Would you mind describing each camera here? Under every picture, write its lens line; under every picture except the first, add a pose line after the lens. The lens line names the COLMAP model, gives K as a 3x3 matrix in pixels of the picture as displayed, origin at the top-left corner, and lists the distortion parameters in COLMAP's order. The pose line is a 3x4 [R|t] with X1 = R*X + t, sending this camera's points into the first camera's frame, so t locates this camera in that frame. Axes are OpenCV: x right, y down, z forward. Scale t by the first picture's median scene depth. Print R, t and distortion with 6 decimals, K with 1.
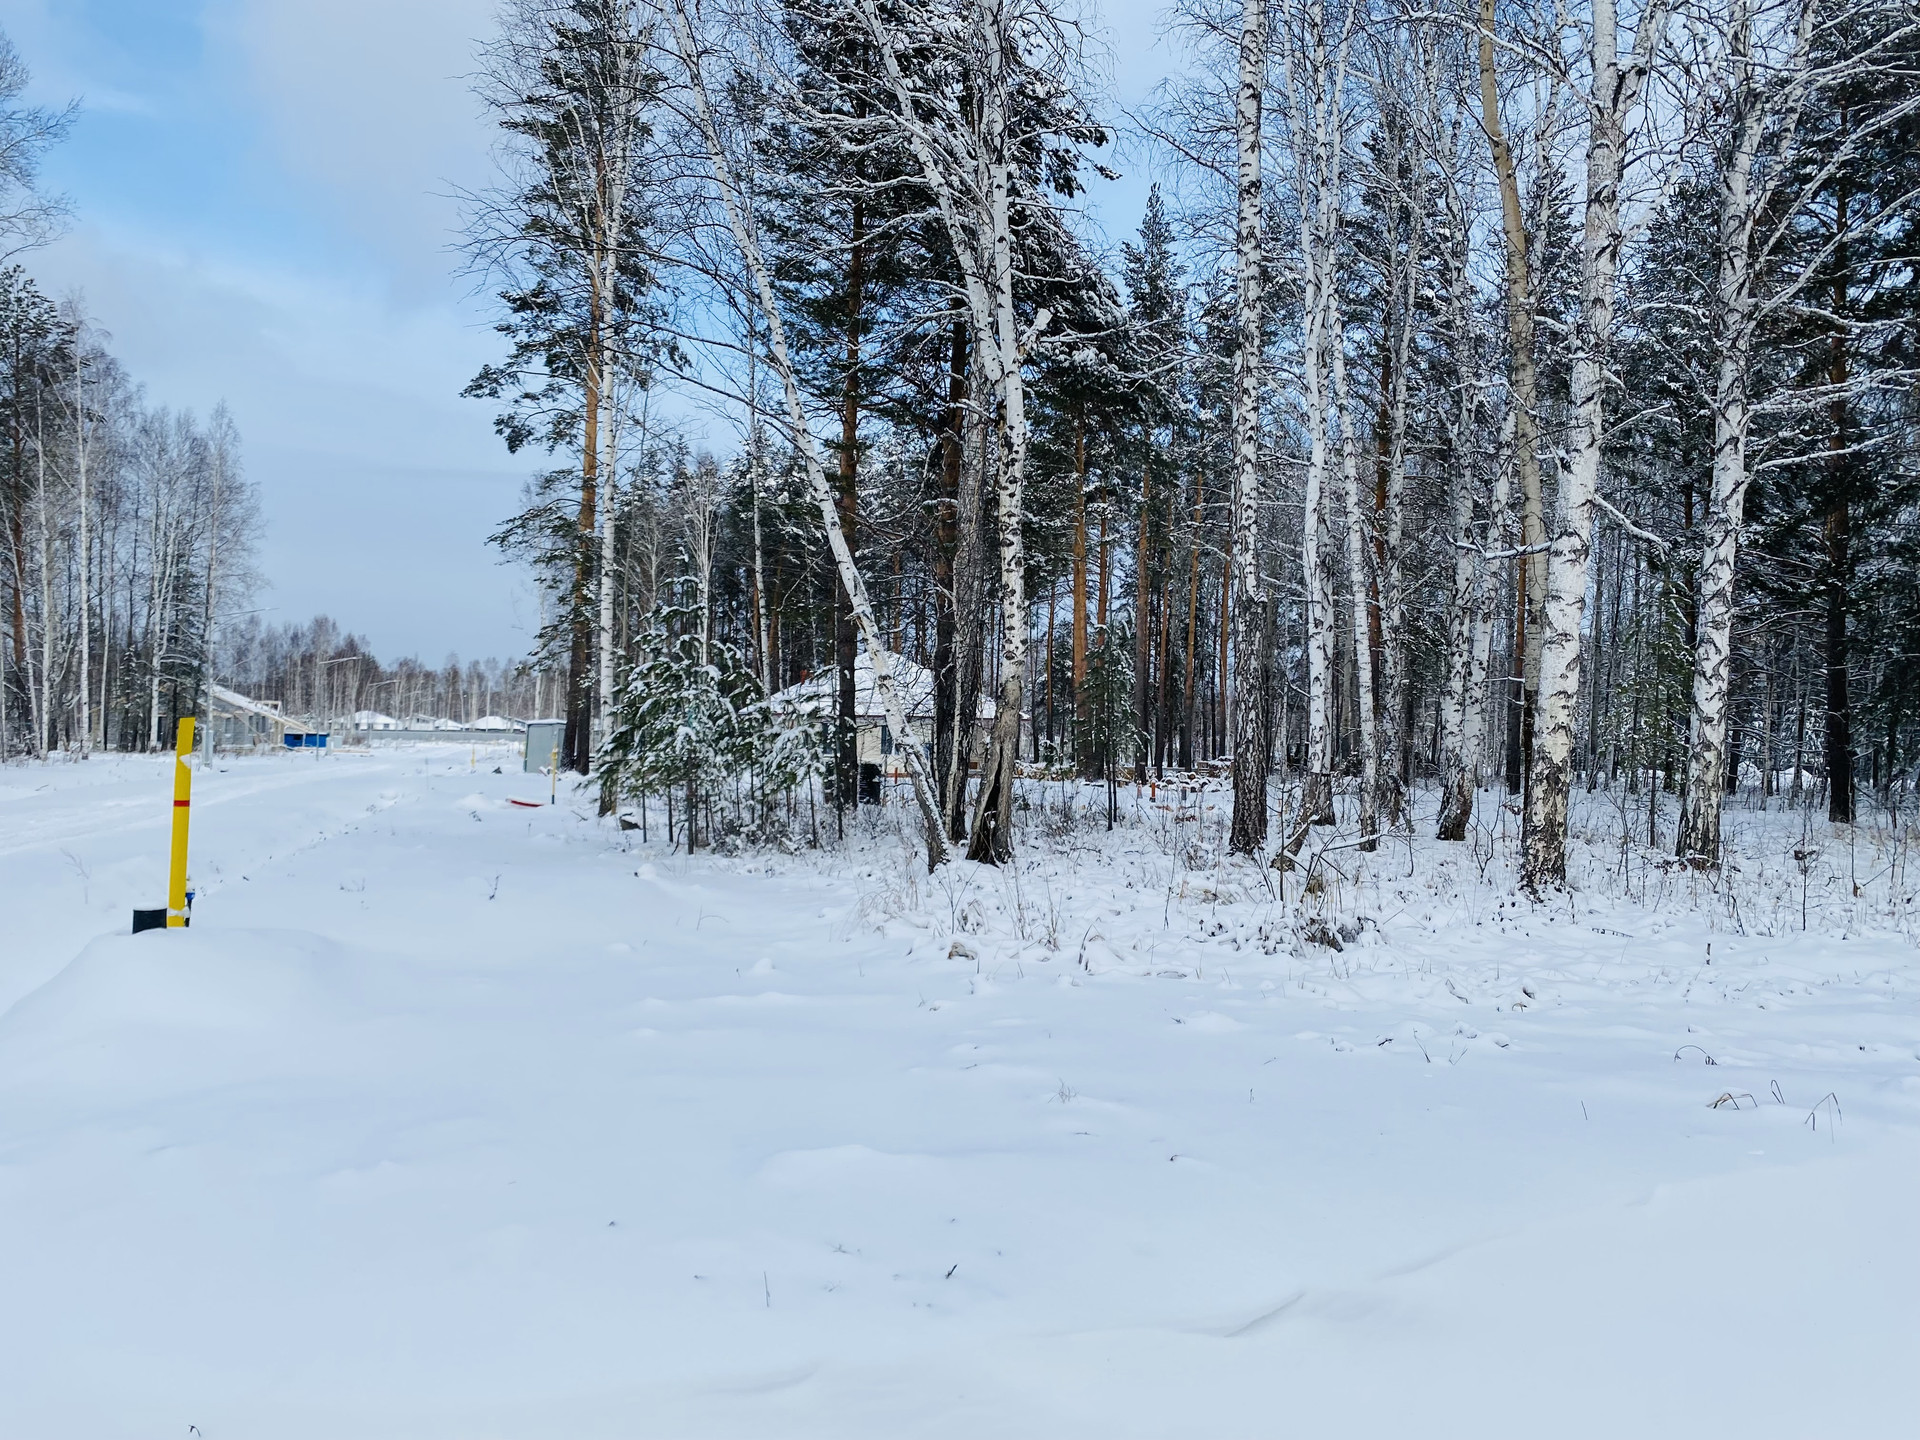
lens RADIAL K [[1456.8, 0, 970.5], [0, 1456.8, 688.6], [0, 0, 1]] dist [0.036762, -0.043425]
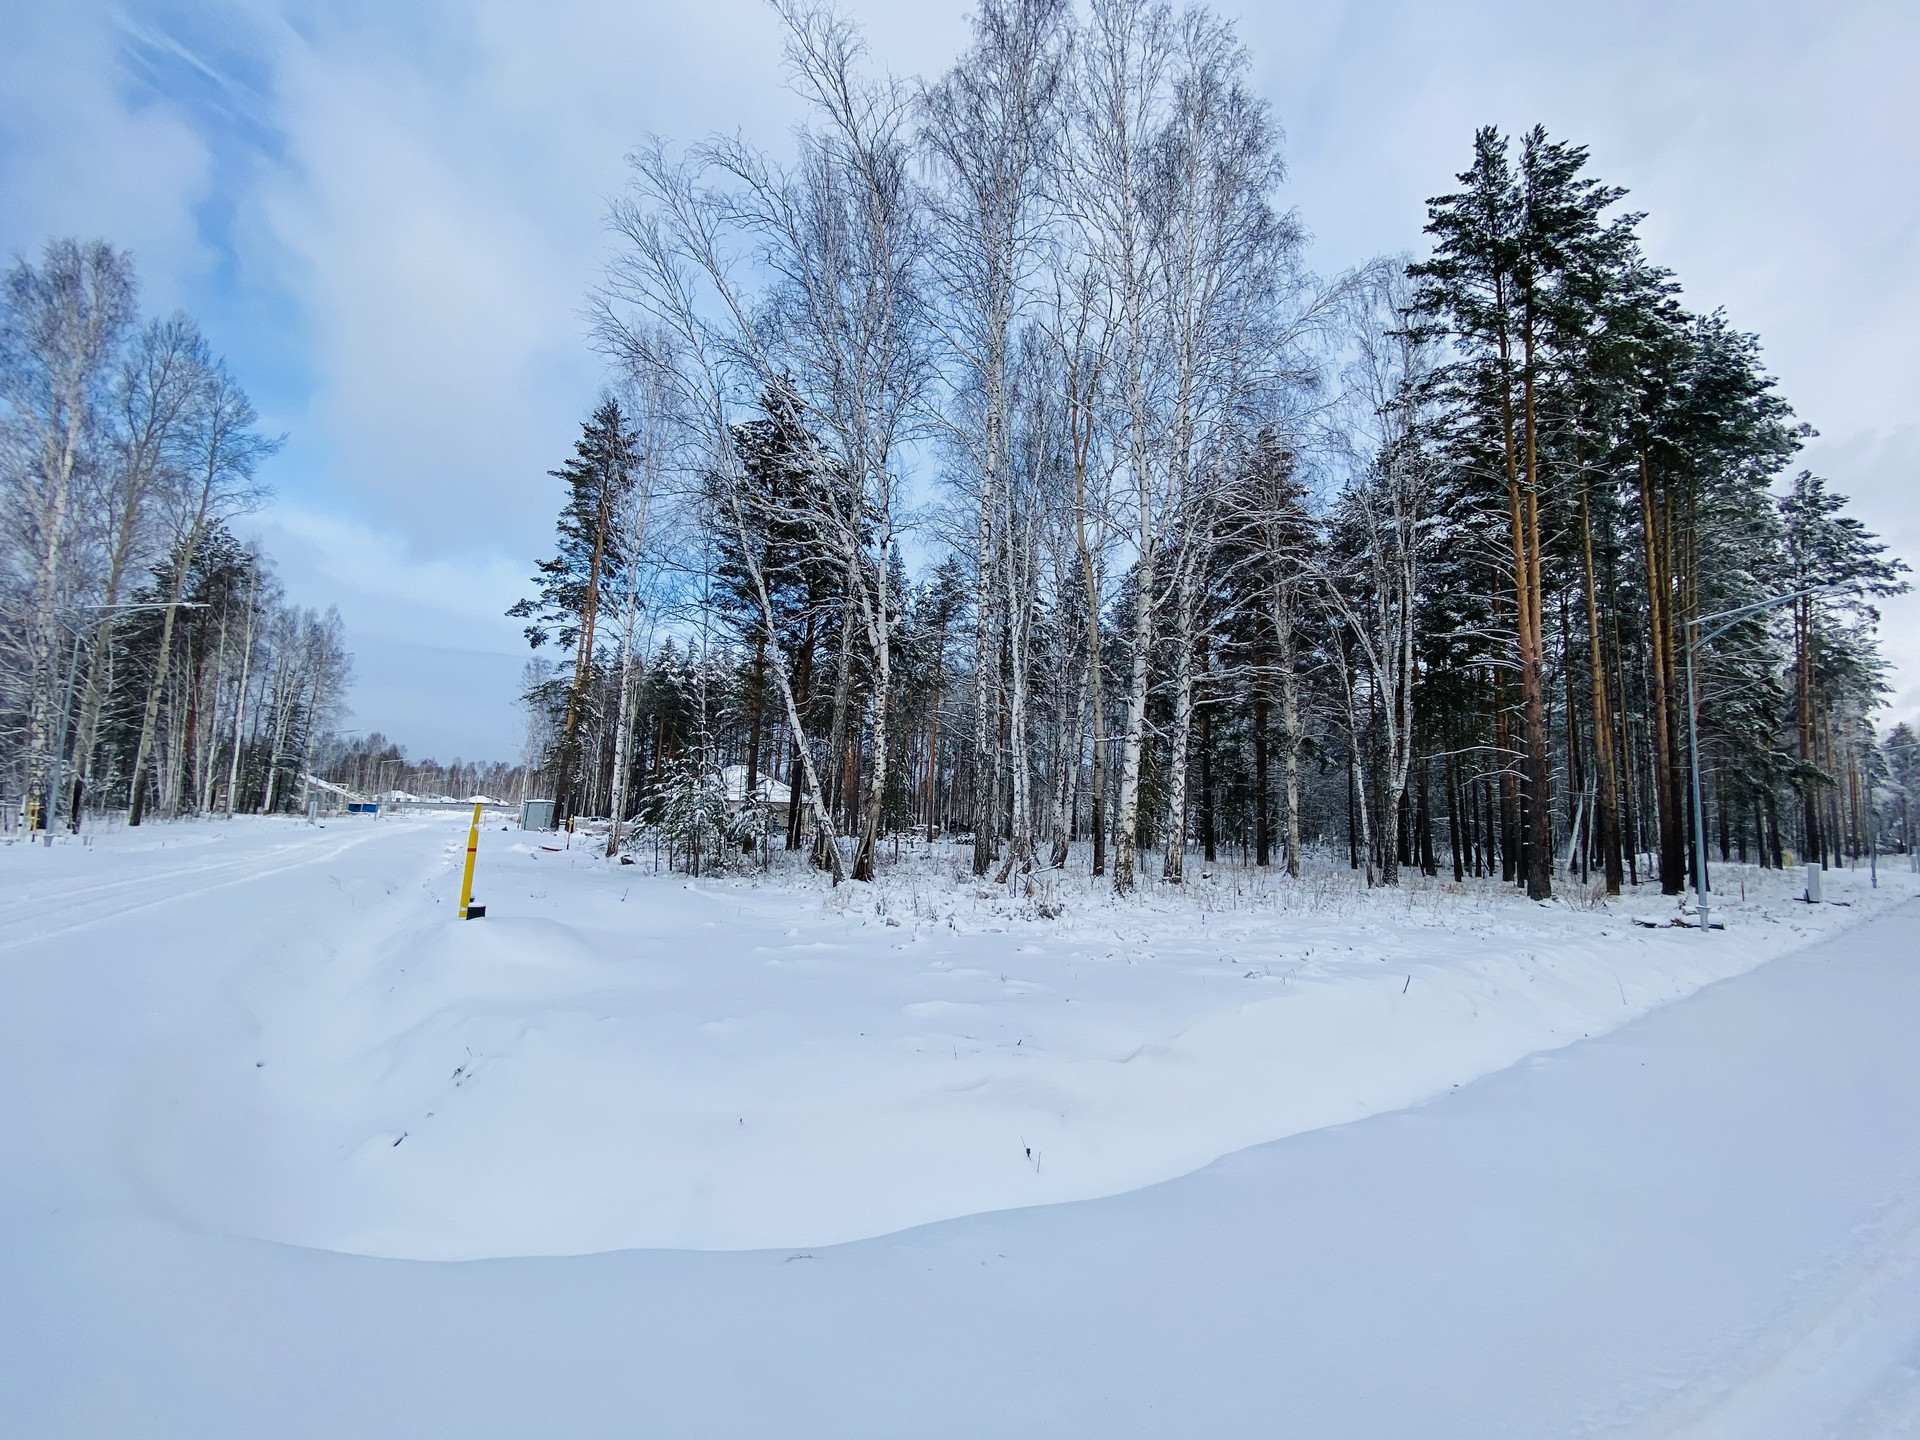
lens RADIAL K [[776.7, 0, 947.8], [0, 776.7, 709.2], [0, 0, 1]] dist [0.025262, -0.029463]
pose [[0.972322, 0.047468, 0.228774, -0.114232], [-0.024438, 0.994436, -0.102470, -0.008427], [-0.232365, 0.094043, 0.968072, -0.081768]]
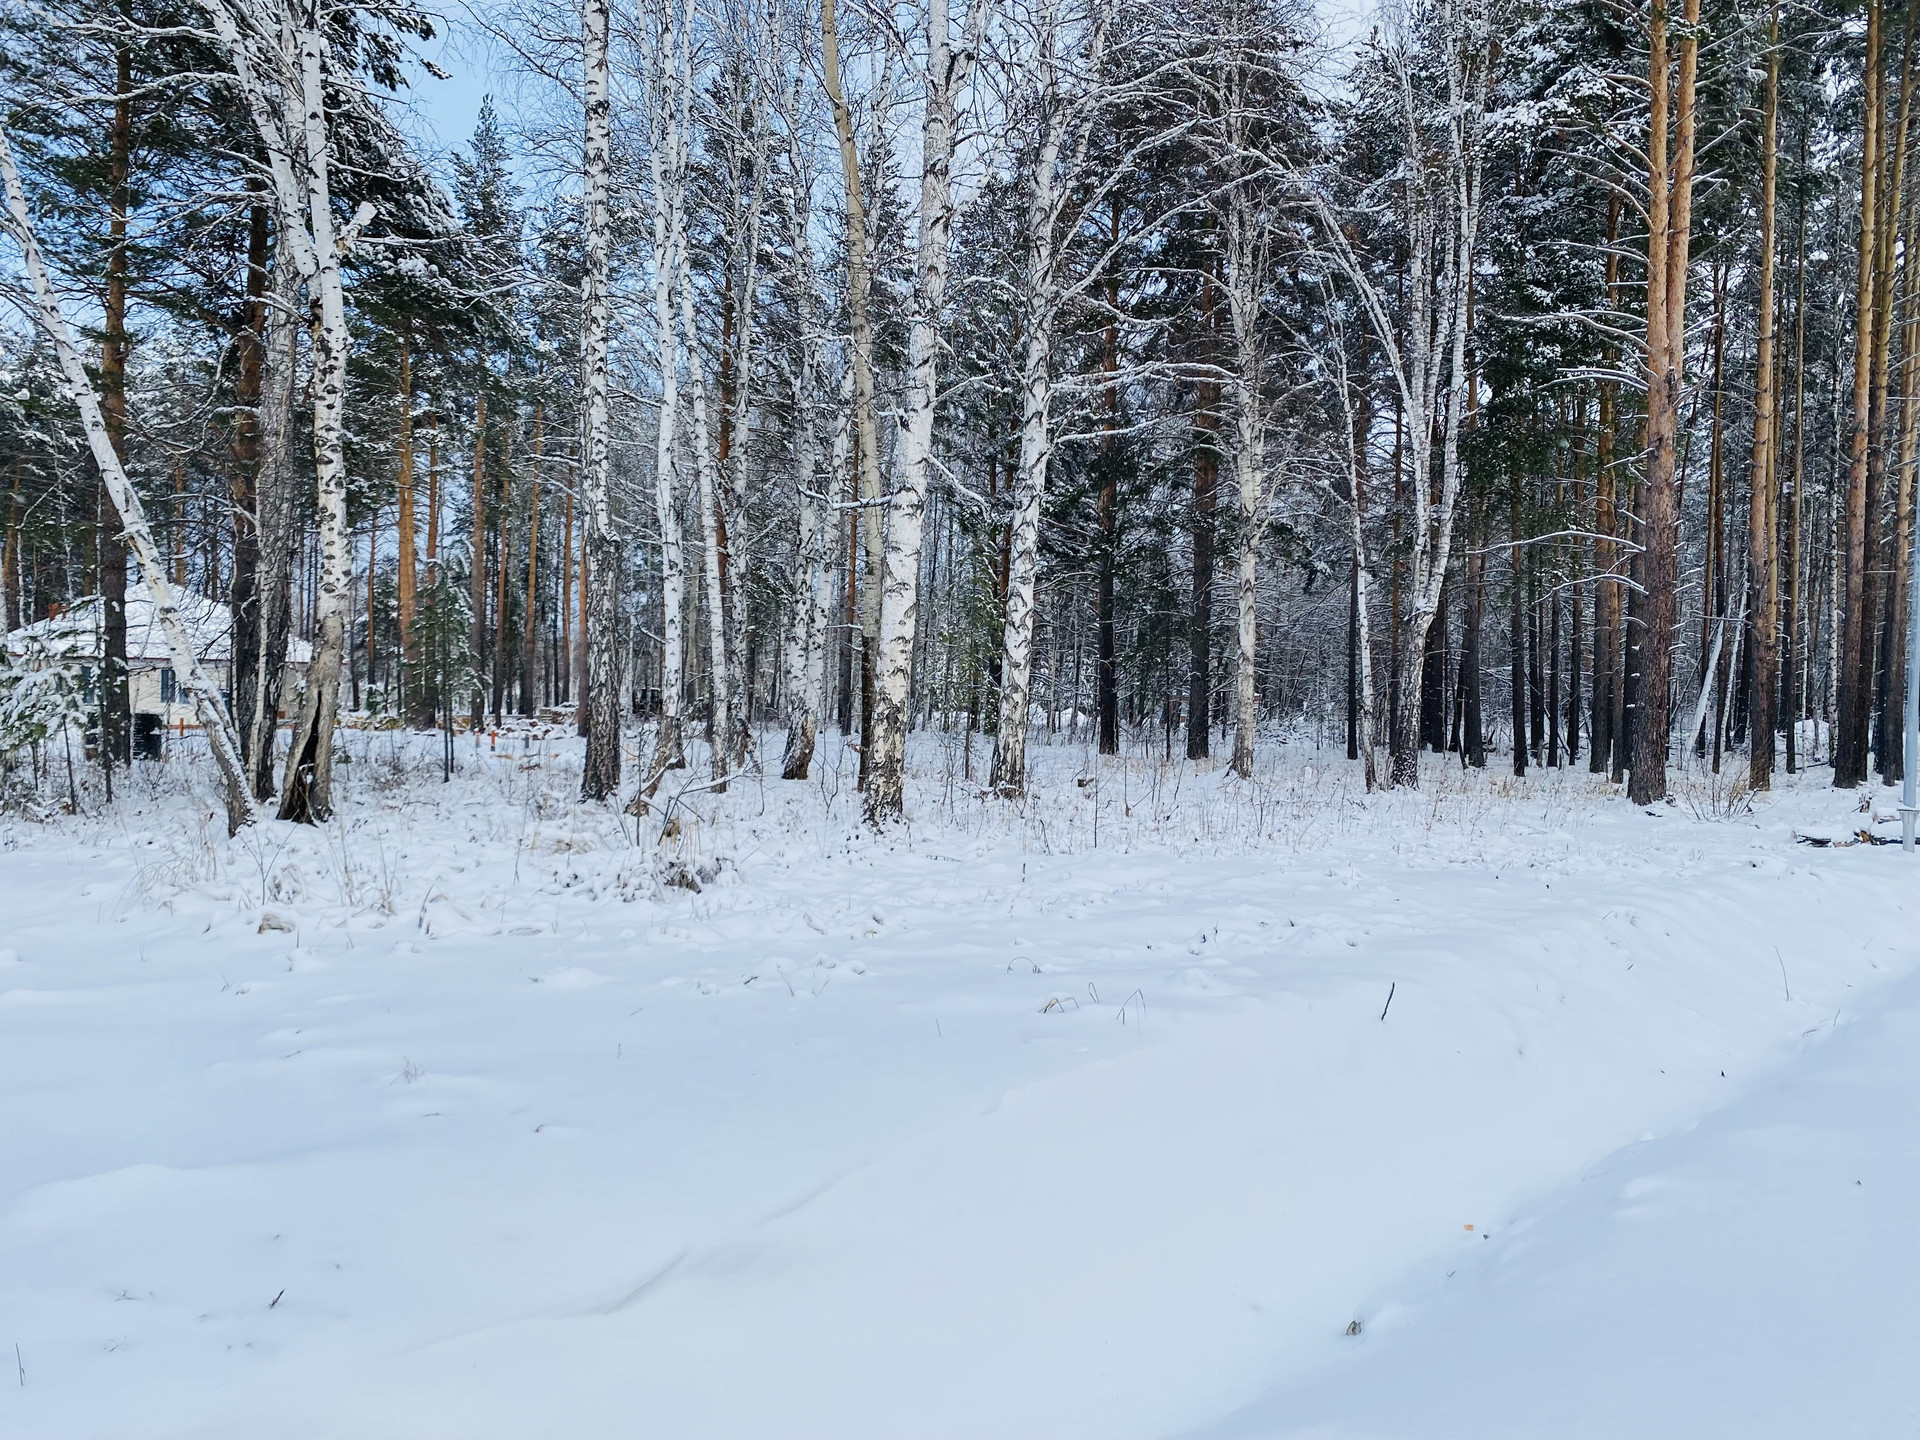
lens RADIAL K [[1456.8, 0, 970.5], [0, 1456.8, 688.6], [0, 0, 1]] dist [0.036762, -0.043425]
pose [[0.902618, -0.005553, 0.430407, -0.003050], [-0.009830, 0.999390, 0.033511, 0.002934], [-0.430331, -0.034478, 0.902012, 0.016120]]
